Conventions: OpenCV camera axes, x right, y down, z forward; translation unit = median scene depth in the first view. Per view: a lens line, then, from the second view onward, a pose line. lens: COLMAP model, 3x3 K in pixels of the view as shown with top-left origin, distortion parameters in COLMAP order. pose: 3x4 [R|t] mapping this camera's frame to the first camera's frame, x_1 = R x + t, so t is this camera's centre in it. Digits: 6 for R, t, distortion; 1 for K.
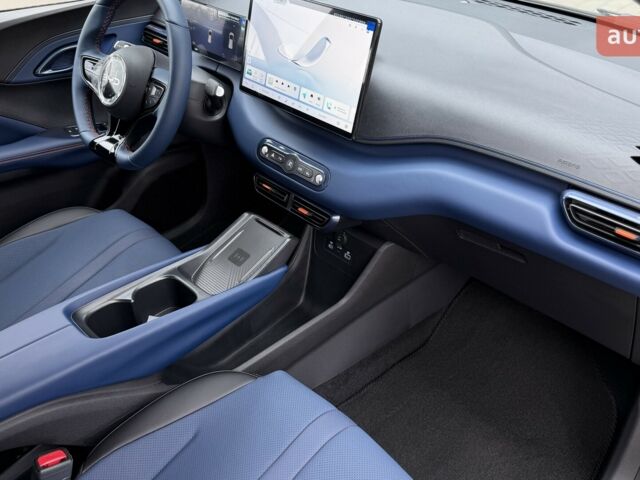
lens RADIAL K [[595.4, 0, 318.3], [0, 595.4, 242.8], [0, 0, 1]] dist [0.162276, -0.333962]
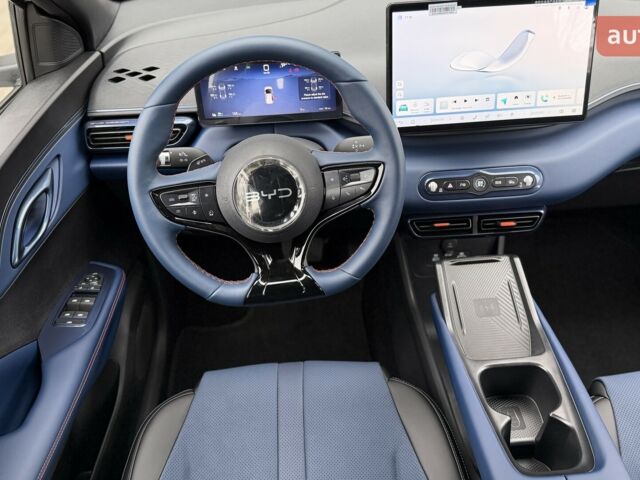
lens RADIAL K [[595.4, 0, 318.3], [0, 595.4, 242.8], [0, 0, 1]] dist [0.162276, -0.333962]
pose [[0.656525, -0.487251, 0.575814, -0.785130], [0.474150, 0.860279, 0.187354, -0.349611], [-0.586649, 0.150020, 0.795824, 0.468176]]
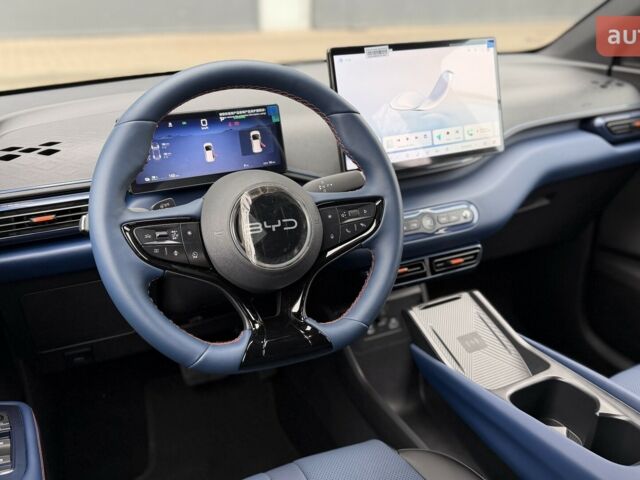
lens RADIAL K [[595.4, 0, 318.3], [0, 595.4, 242.8], [0, 0, 1]] dist [0.162276, -0.333962]
pose [[0.303692, -0.369333, 0.878274, -0.916844], [0.569619, 0.809308, 0.143367, -0.339826], [-0.763744, 0.456742, 0.456160, 0.766754]]
